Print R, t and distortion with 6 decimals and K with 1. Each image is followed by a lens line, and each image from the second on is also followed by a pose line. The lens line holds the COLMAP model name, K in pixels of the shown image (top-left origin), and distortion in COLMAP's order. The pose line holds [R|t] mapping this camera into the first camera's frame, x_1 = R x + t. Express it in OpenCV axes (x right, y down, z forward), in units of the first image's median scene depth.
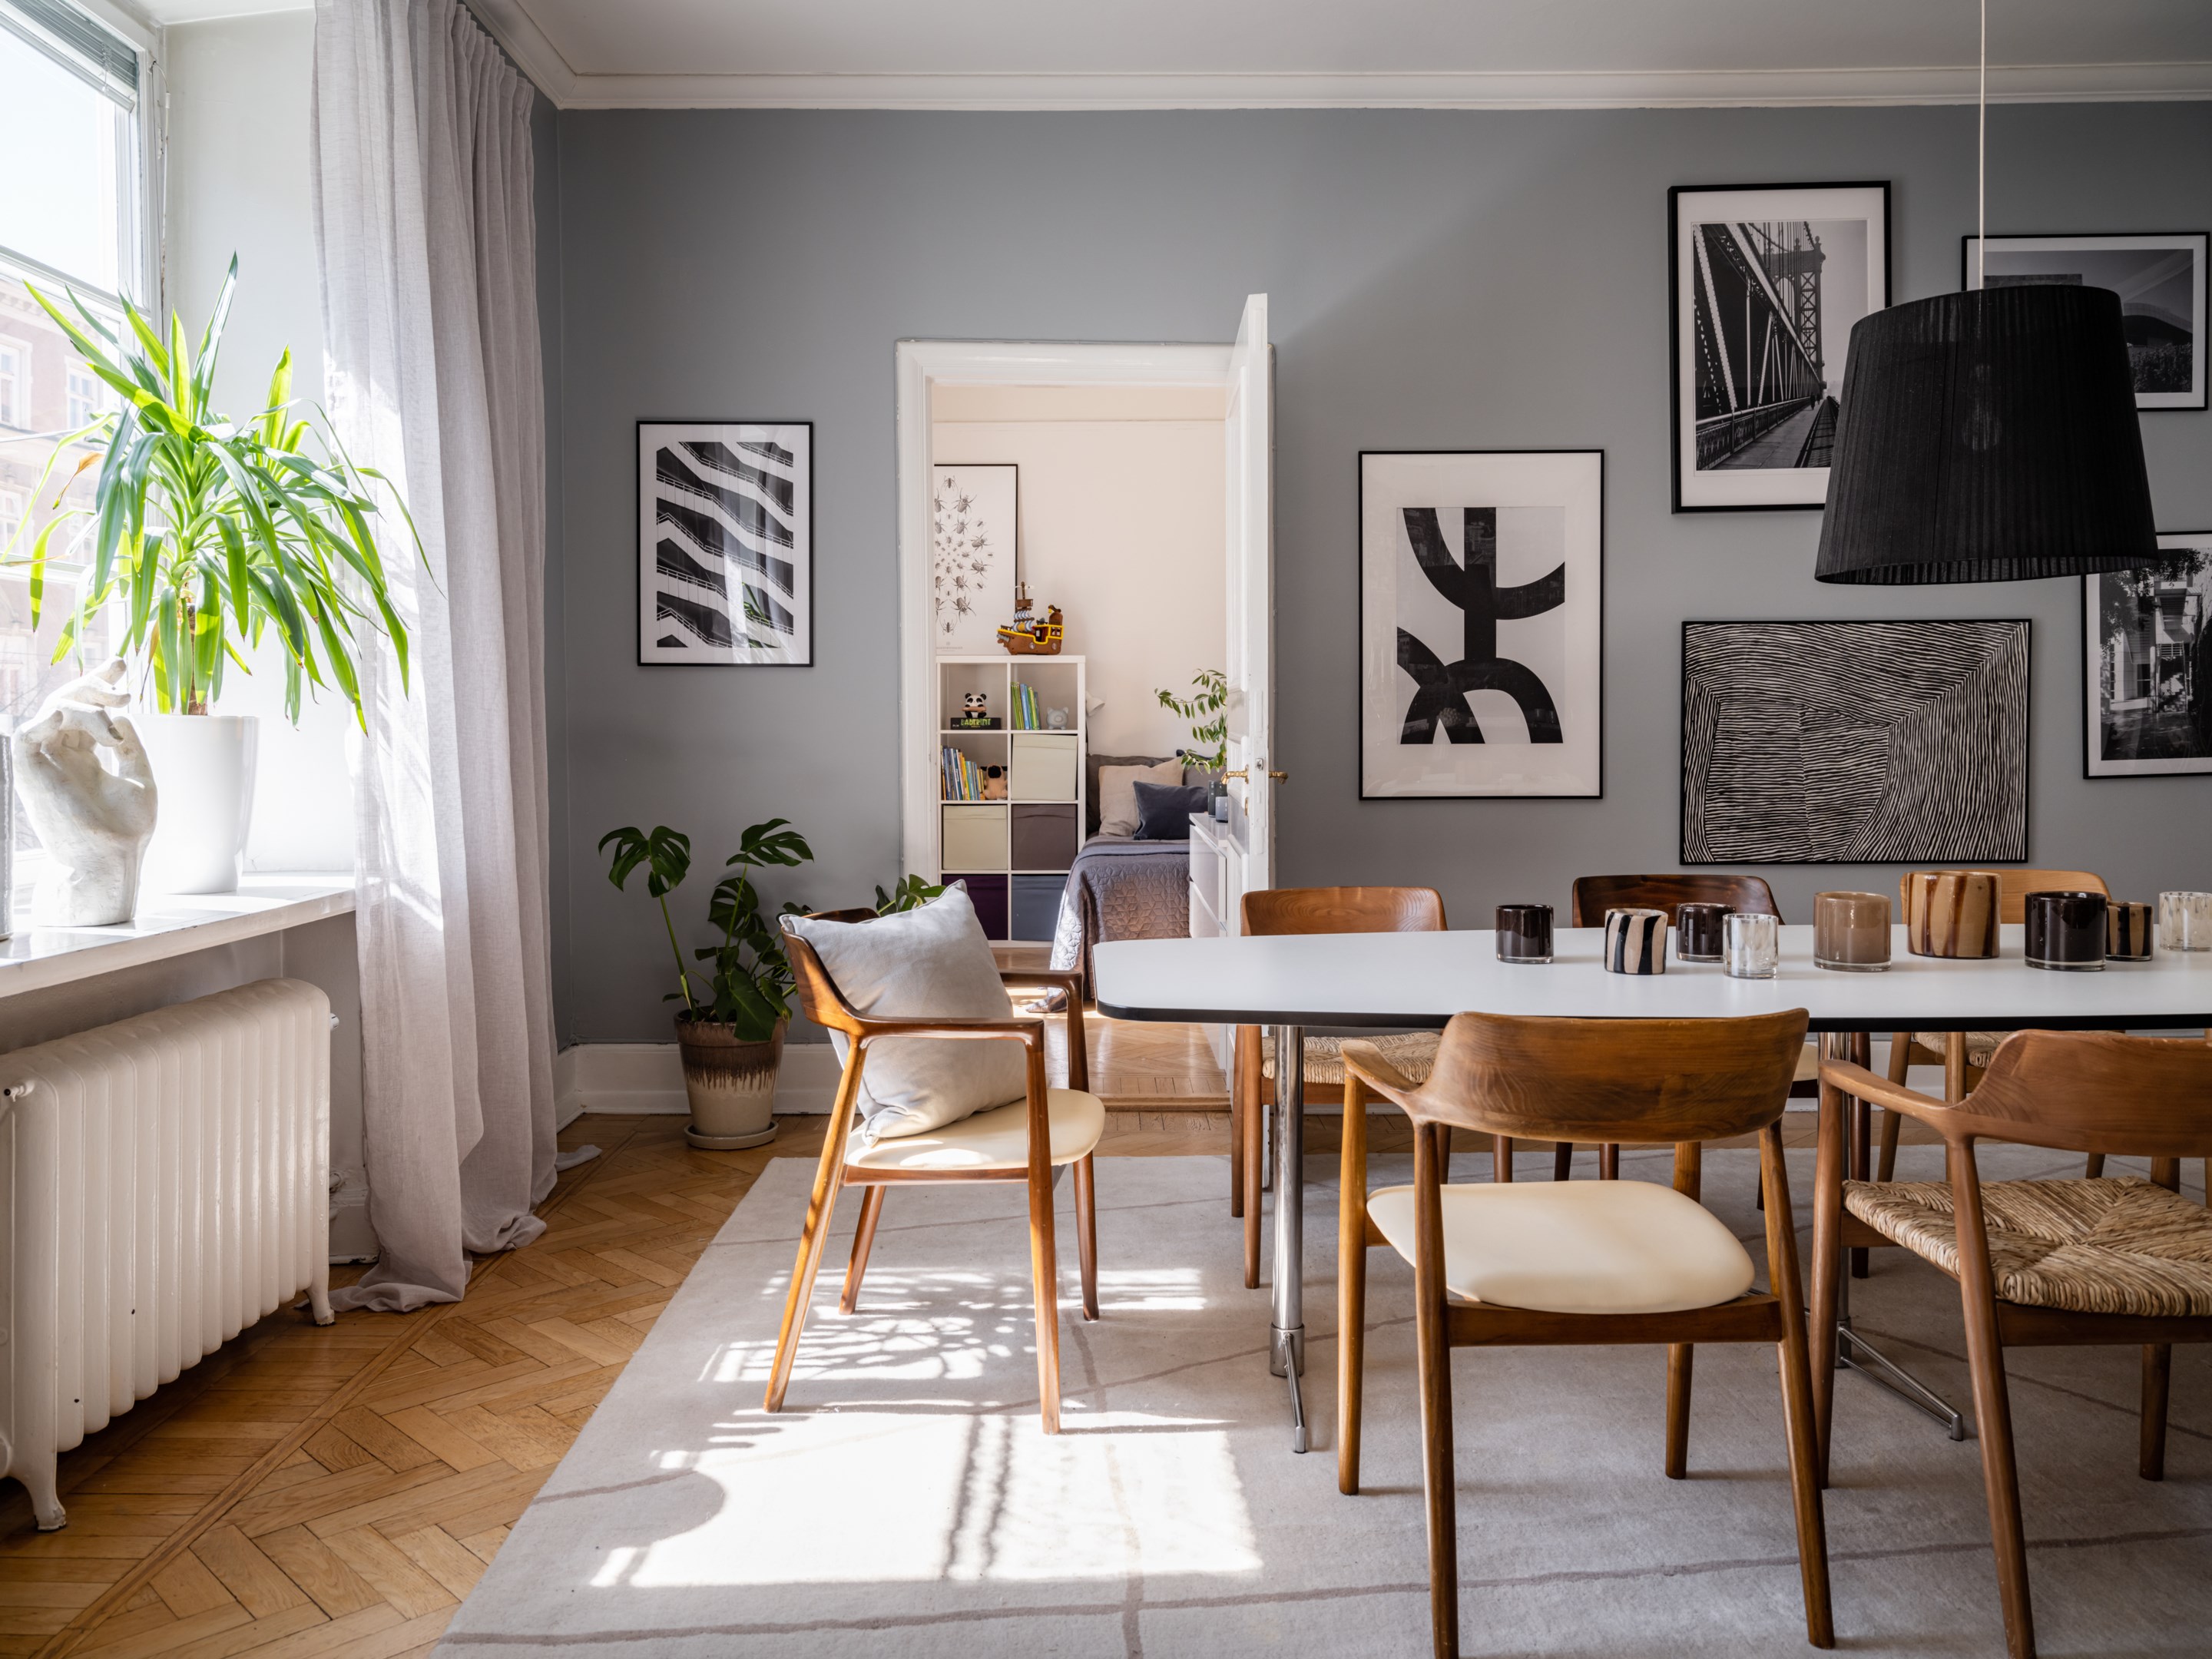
lens RADIAL K [[1705.4, 0, 1088.5], [0, 1705.4, 764.6], [0, 0, 1]] dist [0.002874, 0.005028]
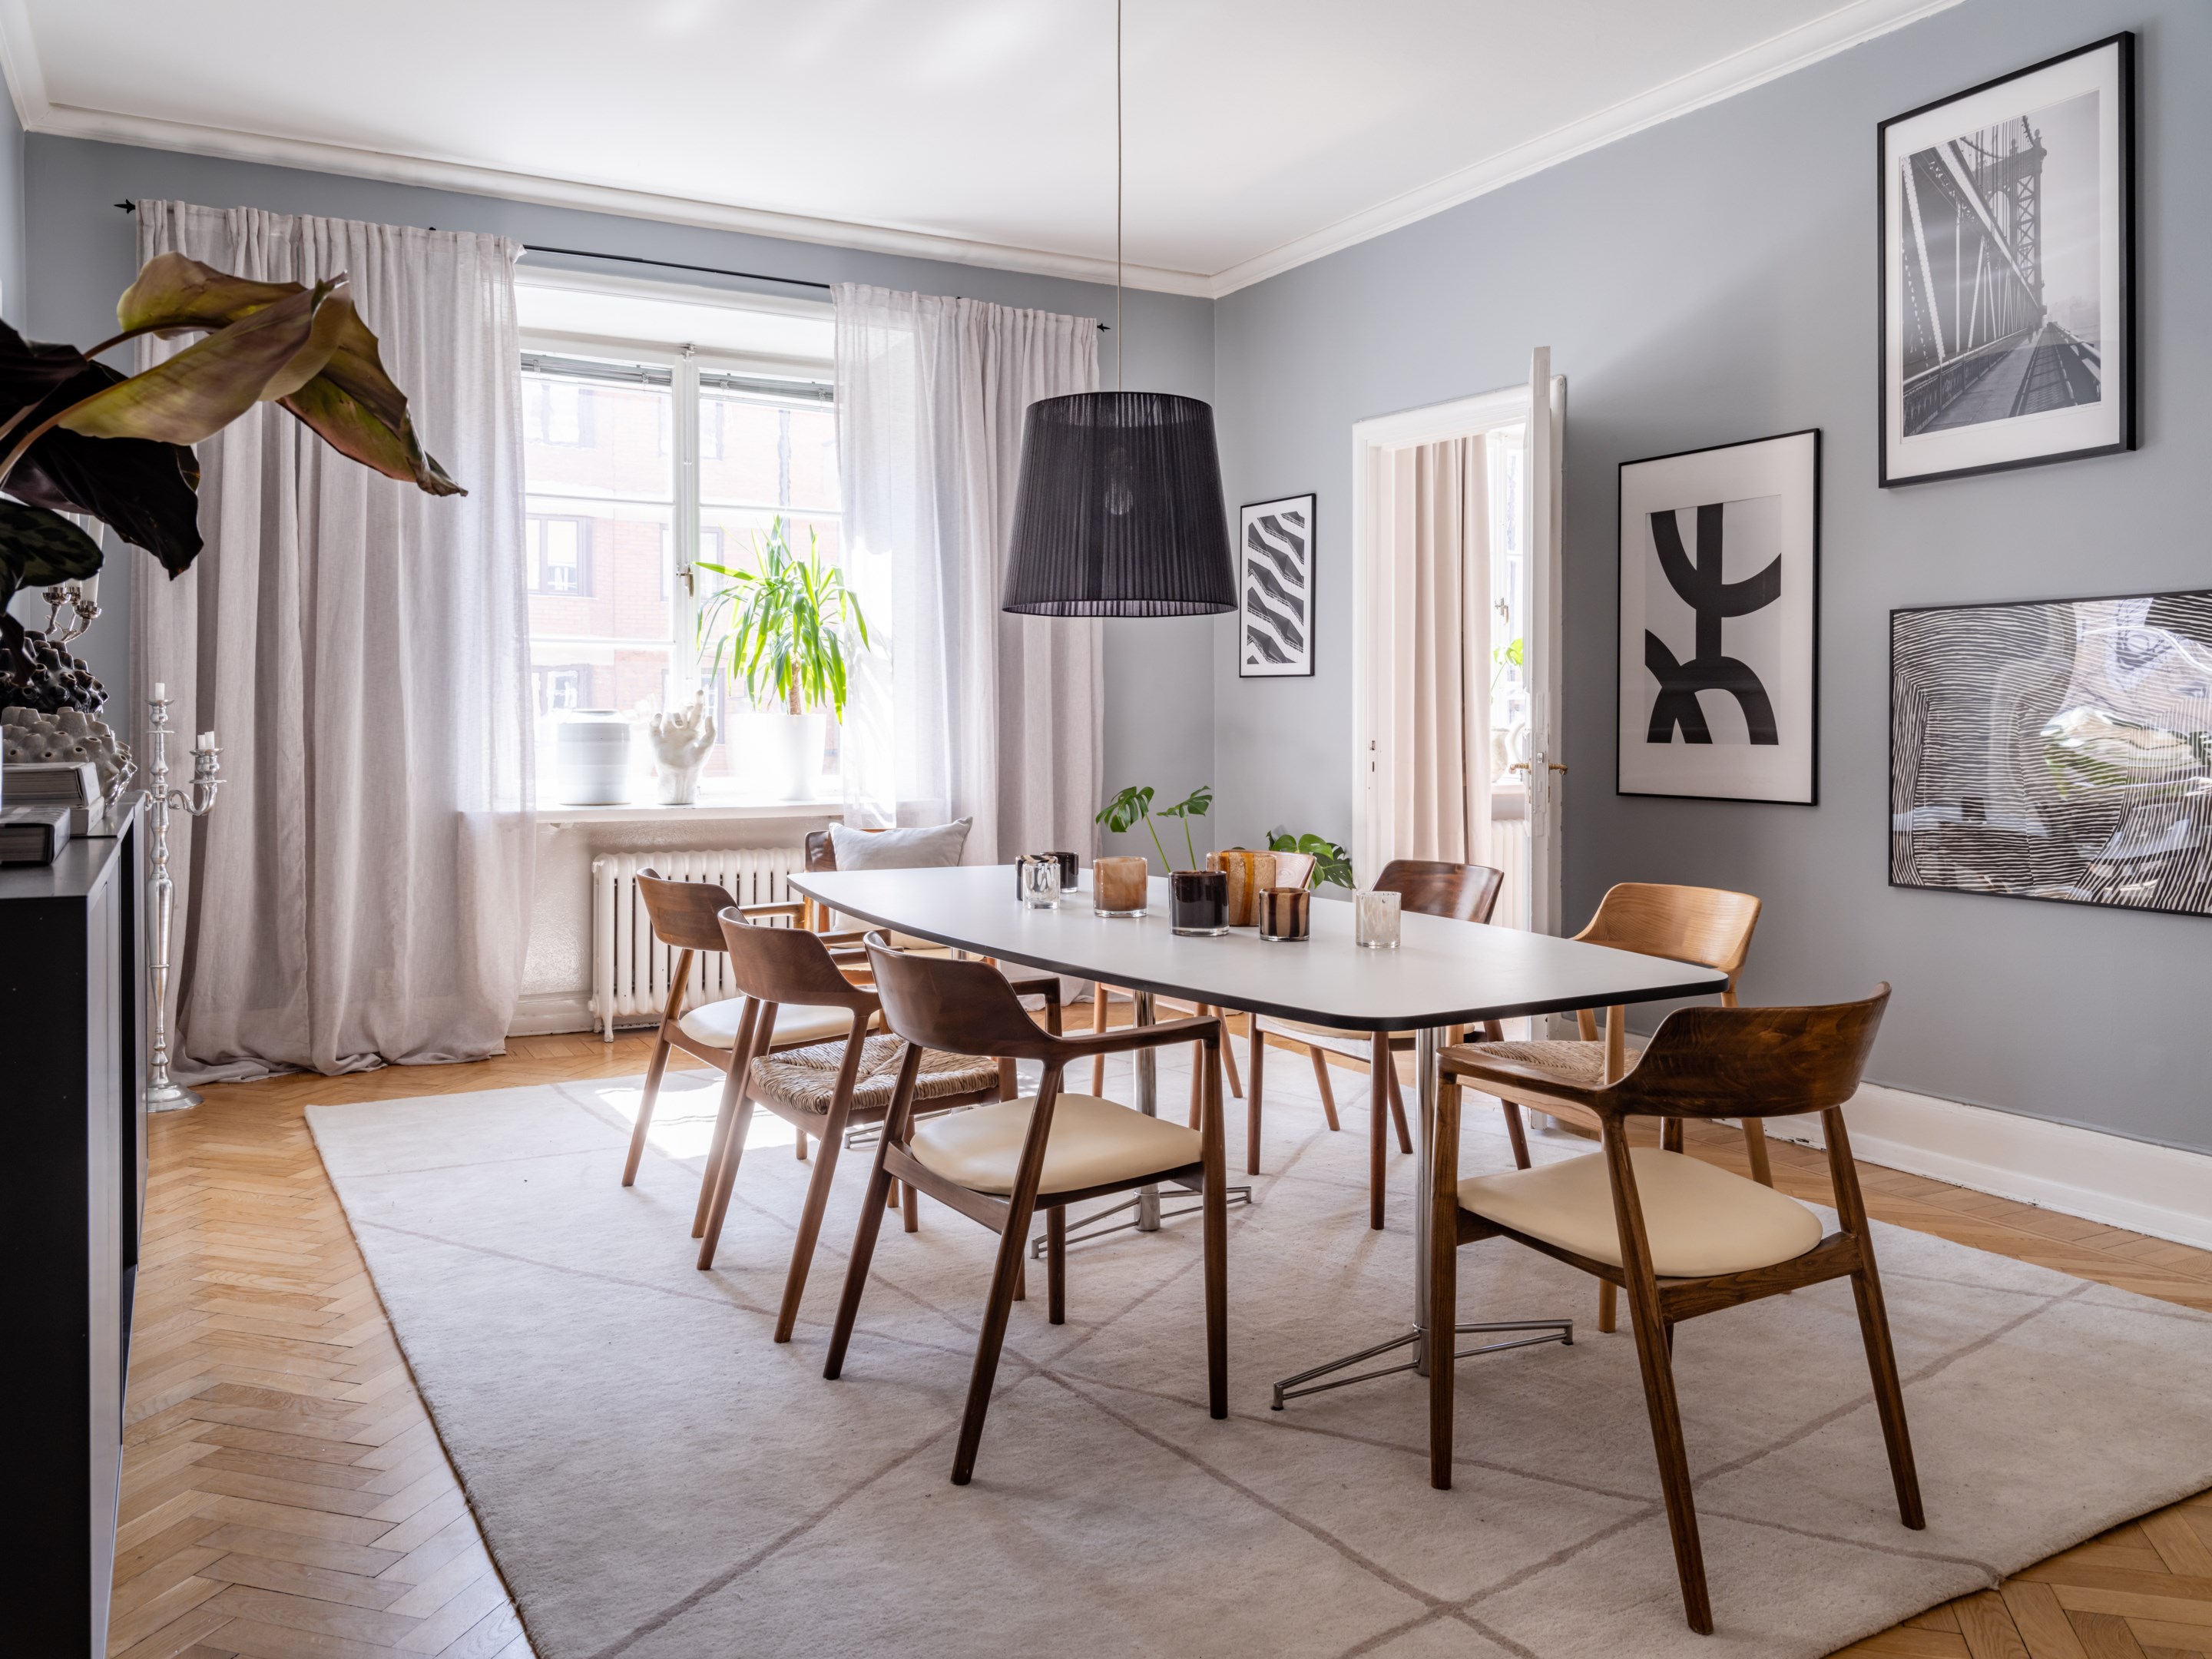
lens RADIAL K [[1705.4, 0, 1100.1], [0, 1705.4, 736.6], [0, 0, 1]] dist [0.002874, 0.005028]
pose [[0.473752, 0.015653, -0.880519, 0.937321], [-0.022607, 0.999729, 0.005609, -0.014148], [0.880368, 0.017248, 0.473977, 0.224449]]
